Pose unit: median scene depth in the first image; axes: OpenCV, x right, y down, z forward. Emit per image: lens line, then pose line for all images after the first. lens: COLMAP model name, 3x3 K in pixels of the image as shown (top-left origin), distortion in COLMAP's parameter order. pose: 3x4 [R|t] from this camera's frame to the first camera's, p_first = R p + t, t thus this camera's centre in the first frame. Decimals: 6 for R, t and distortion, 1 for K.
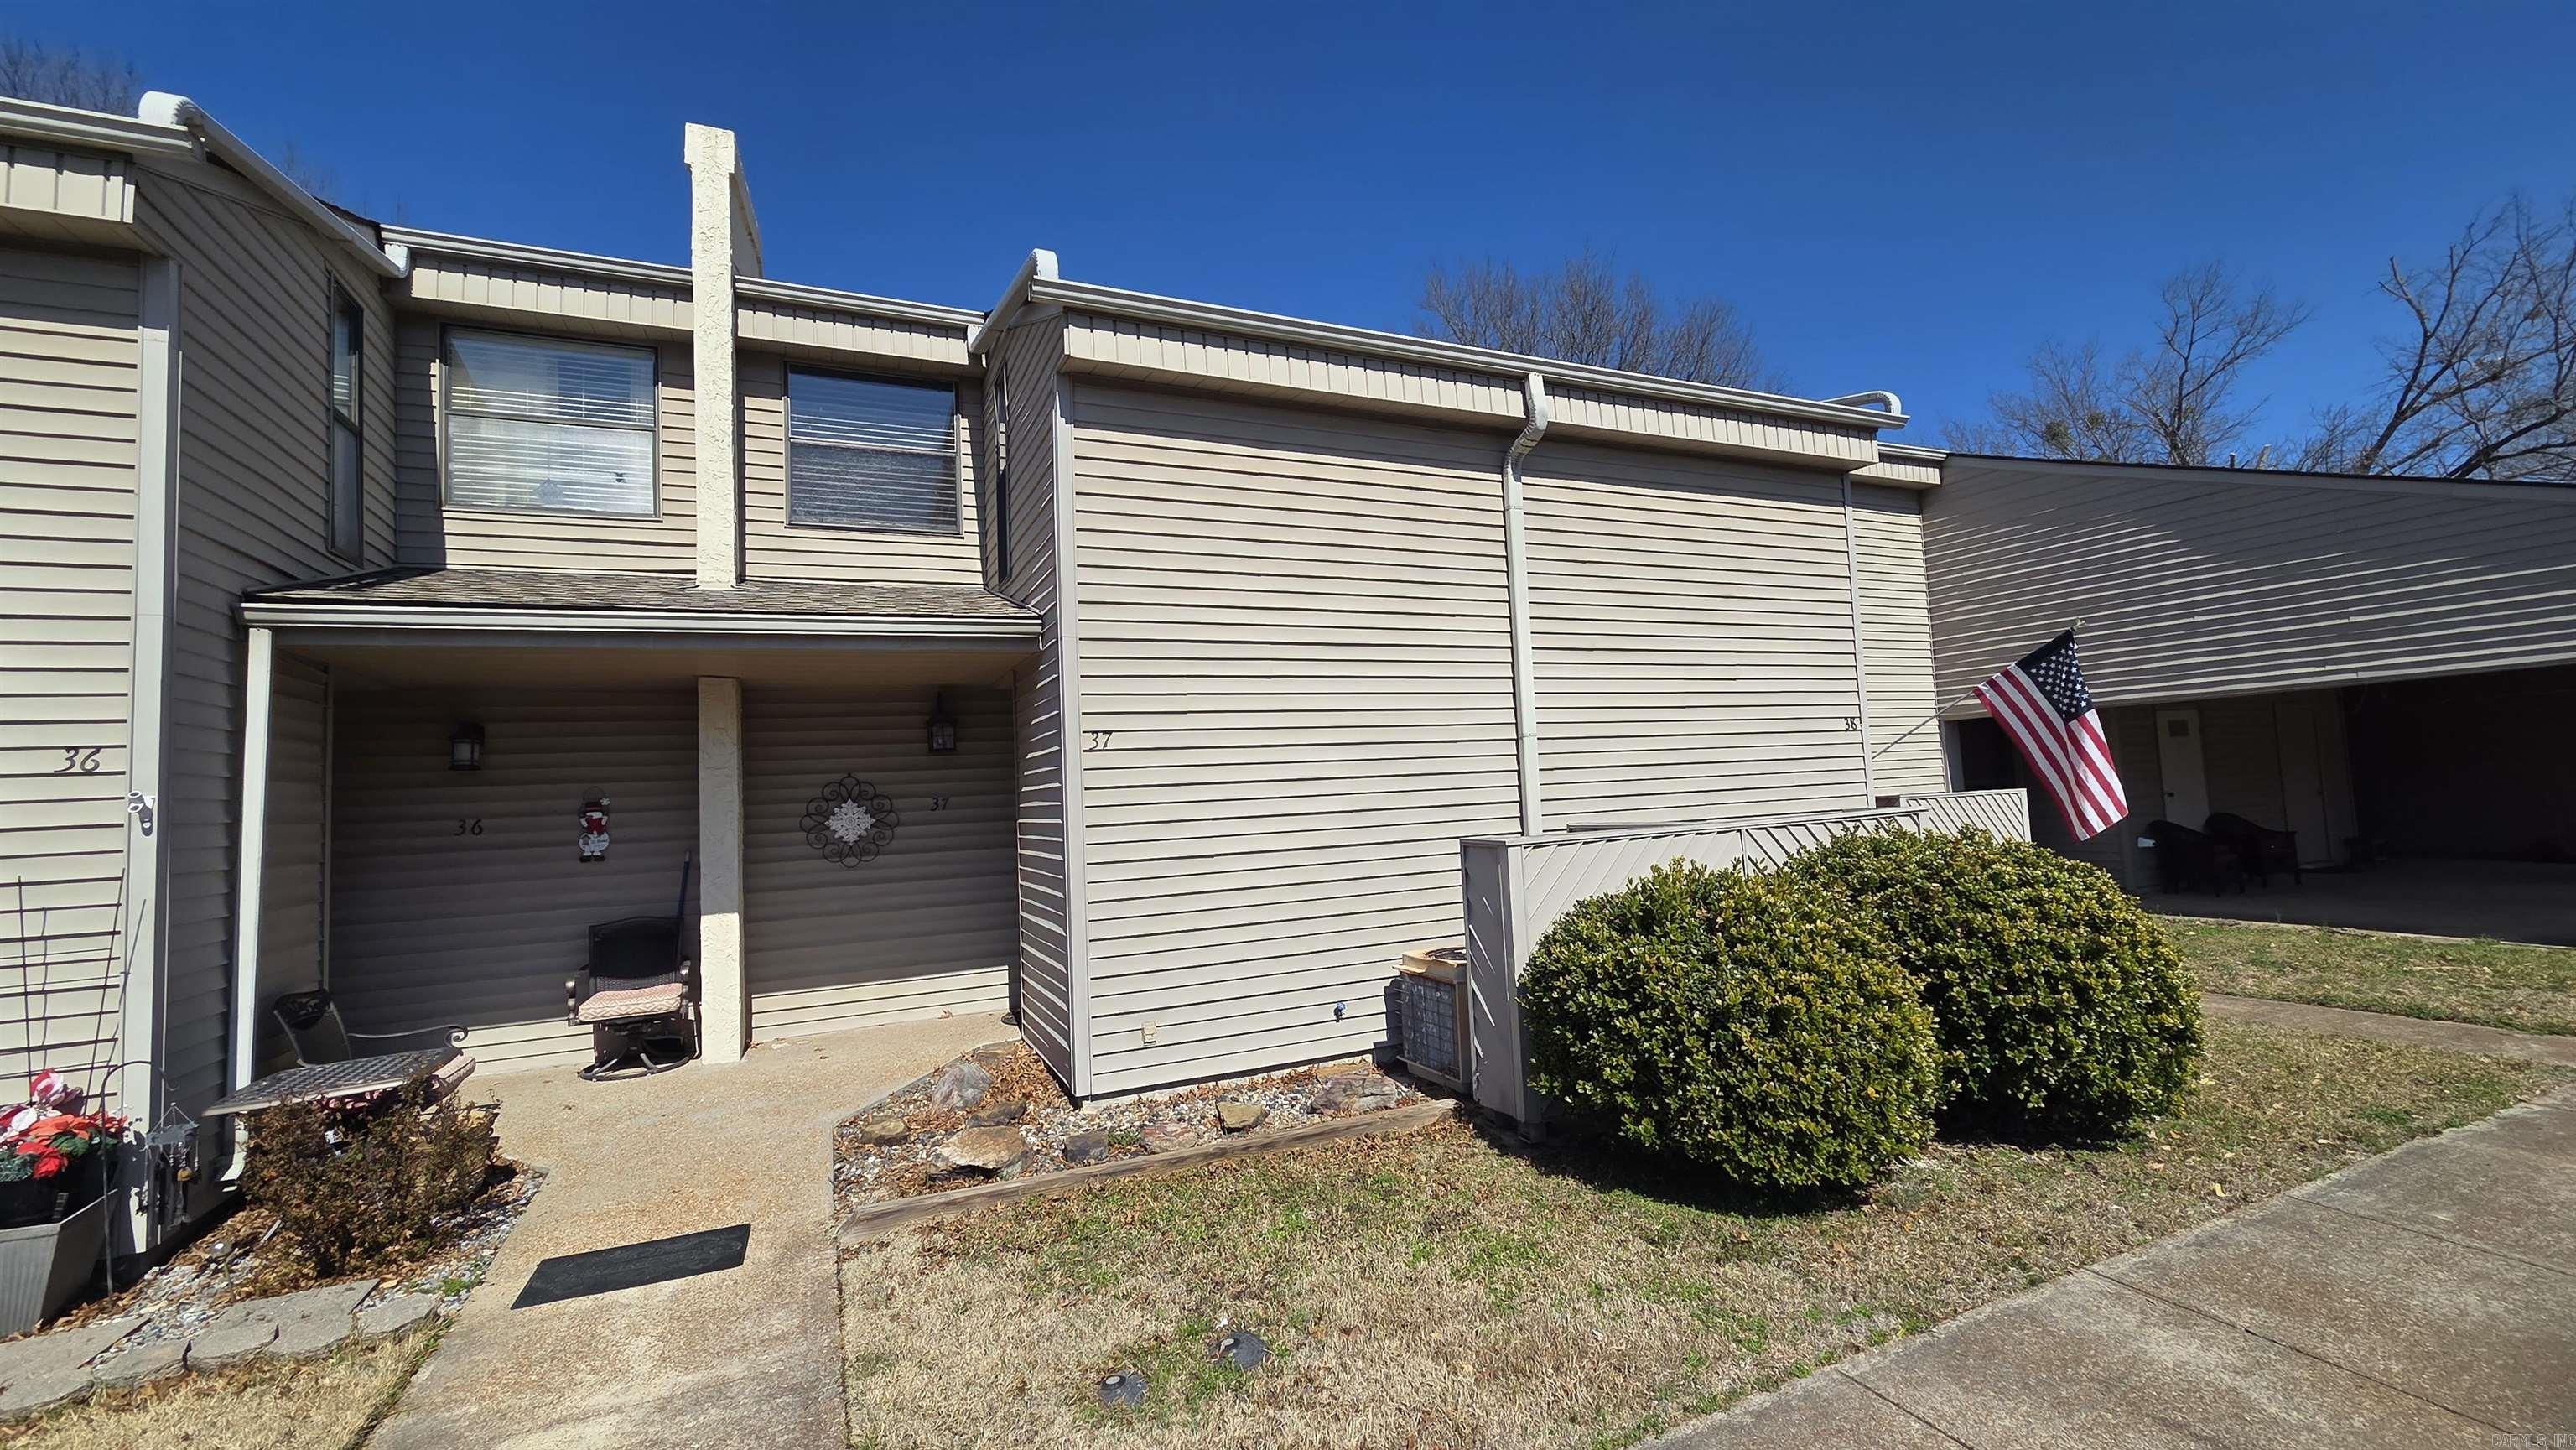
lens RADIAL K [[1050.8, 0, 1284.4], [0, 1050.8, 732.9], [0, 0, 1]] dist [0.004063, -0.000146]
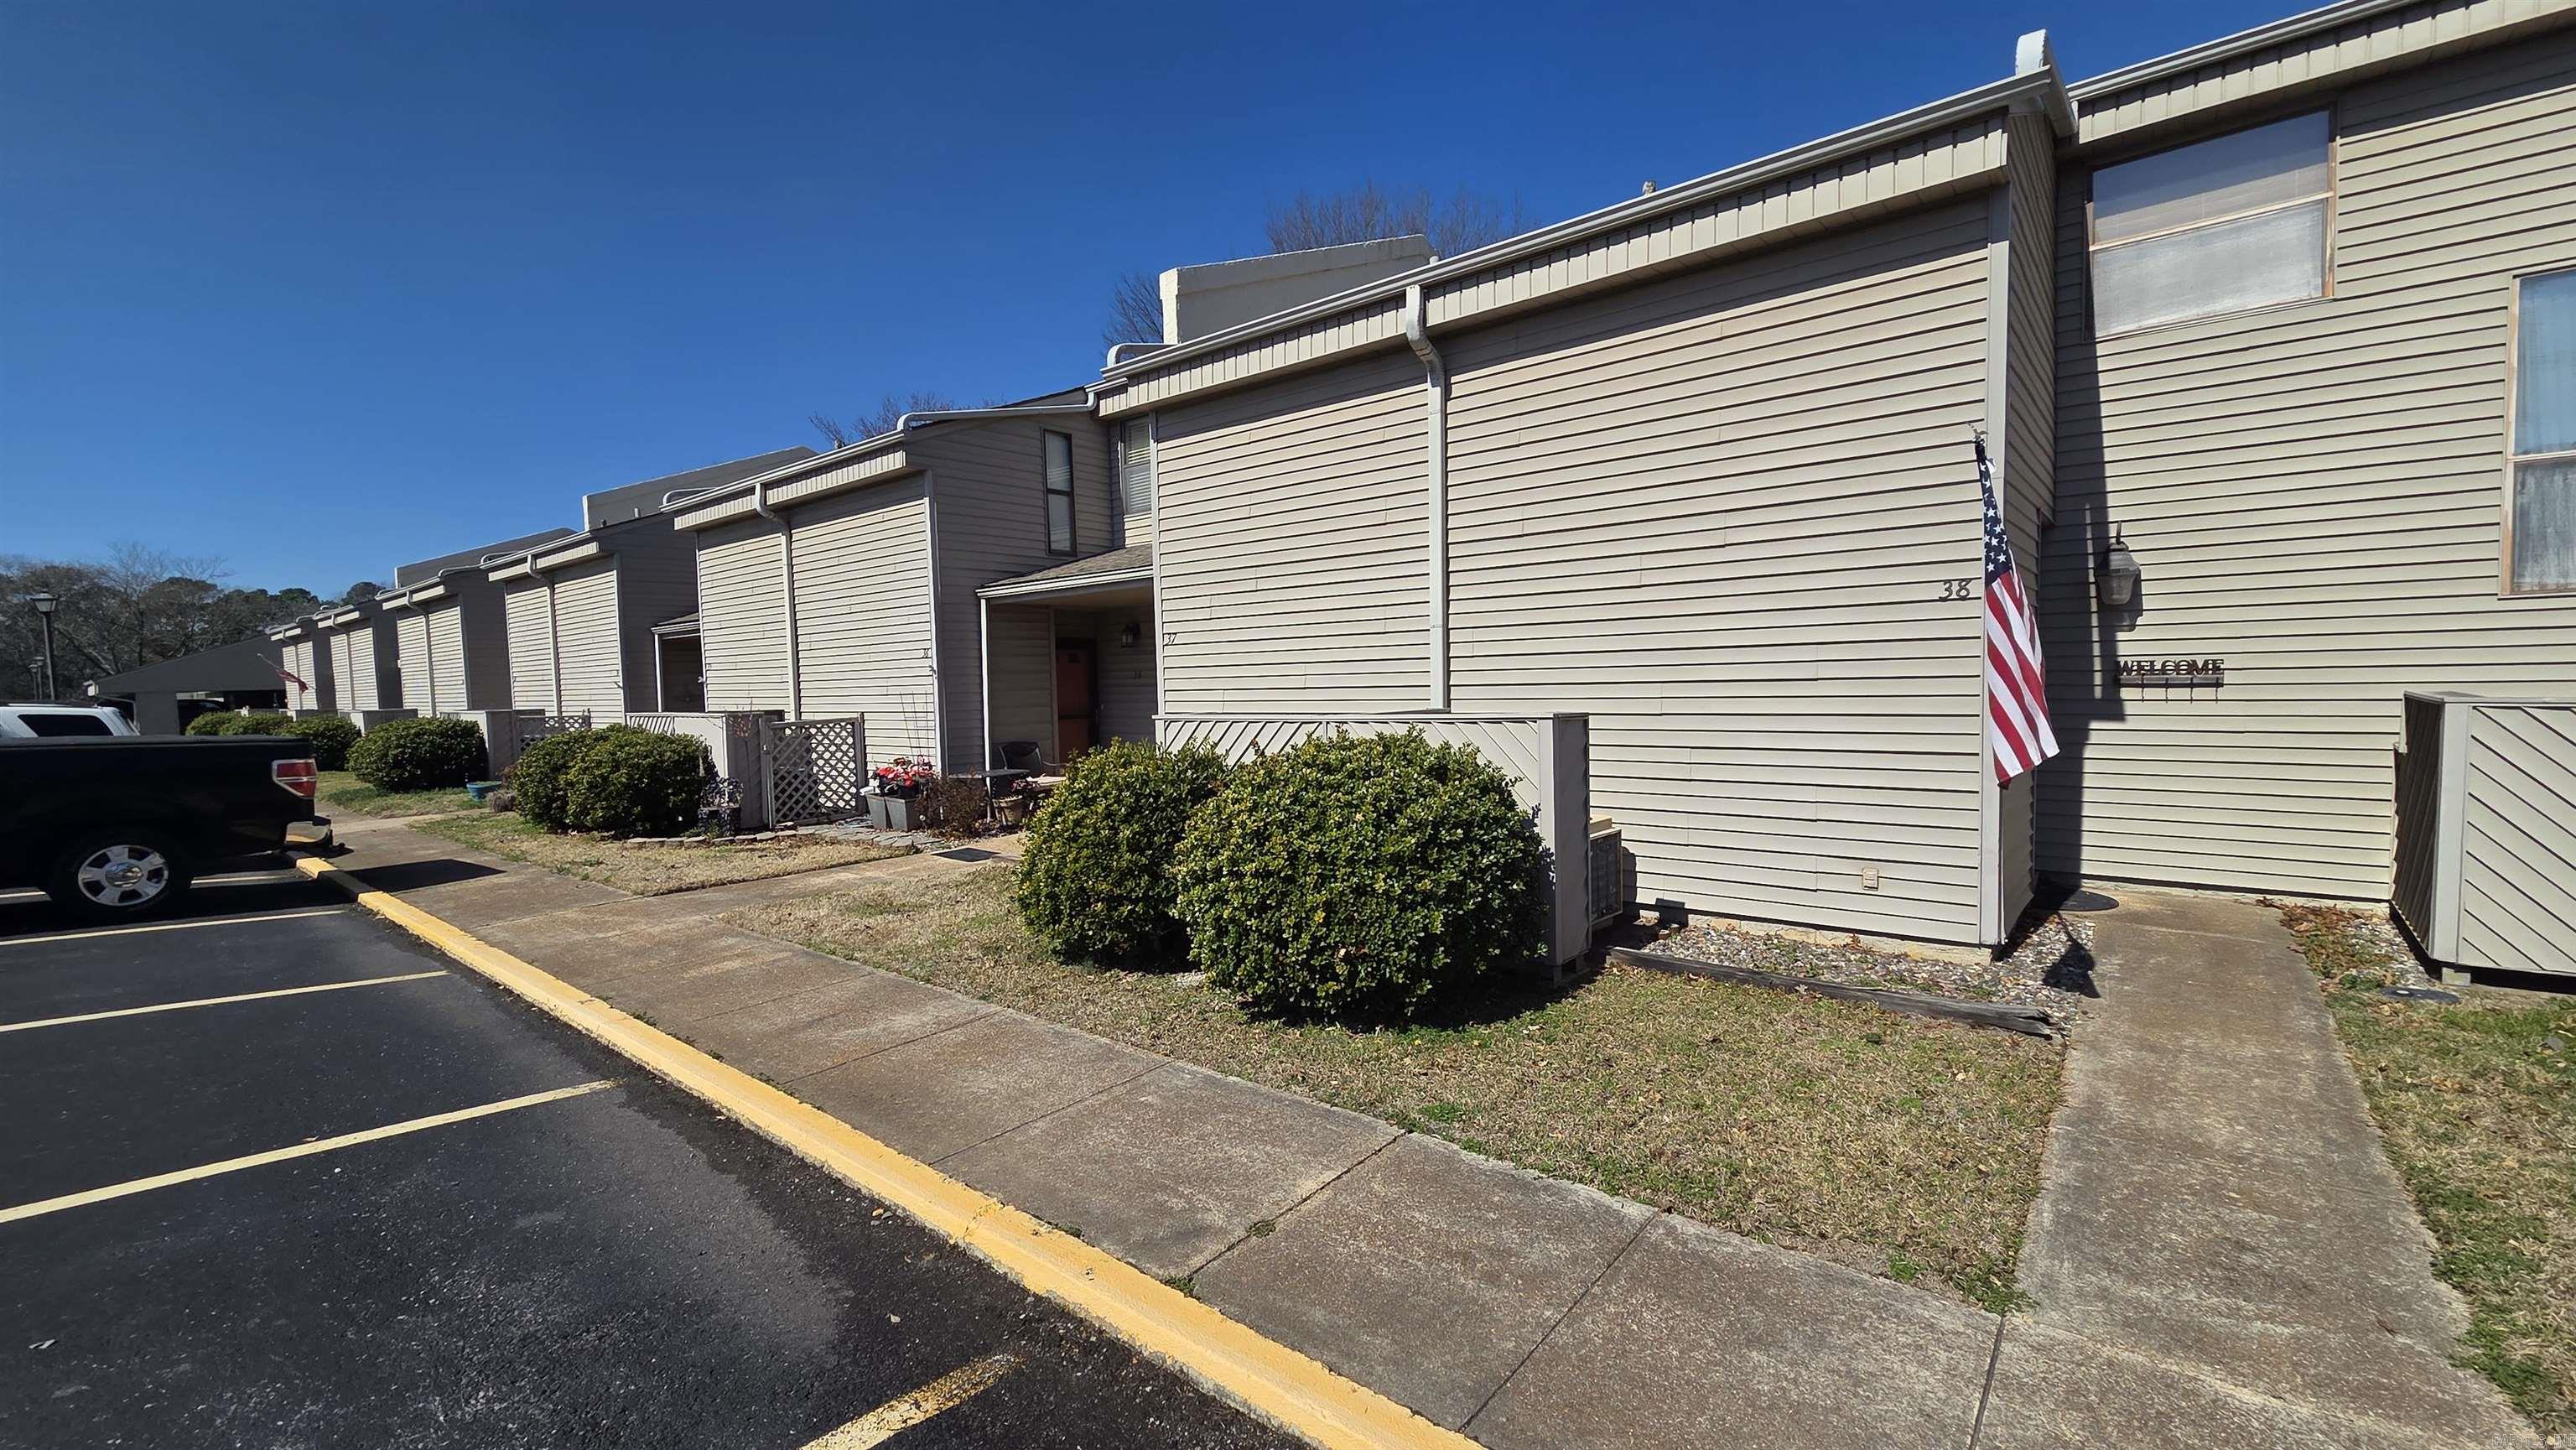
lens RADIAL K [[1050.8, 0, 1284.1], [0, 1050.8, 727.0], [0, 0, 1]] dist [0.004063, -0.000146]
pose [[0.431285, 0.078813, -0.898767, 1.393400], [0.060594, 0.991398, 0.116013, -0.036289], [0.900179, -0.104494, 0.422799, 0.456846]]
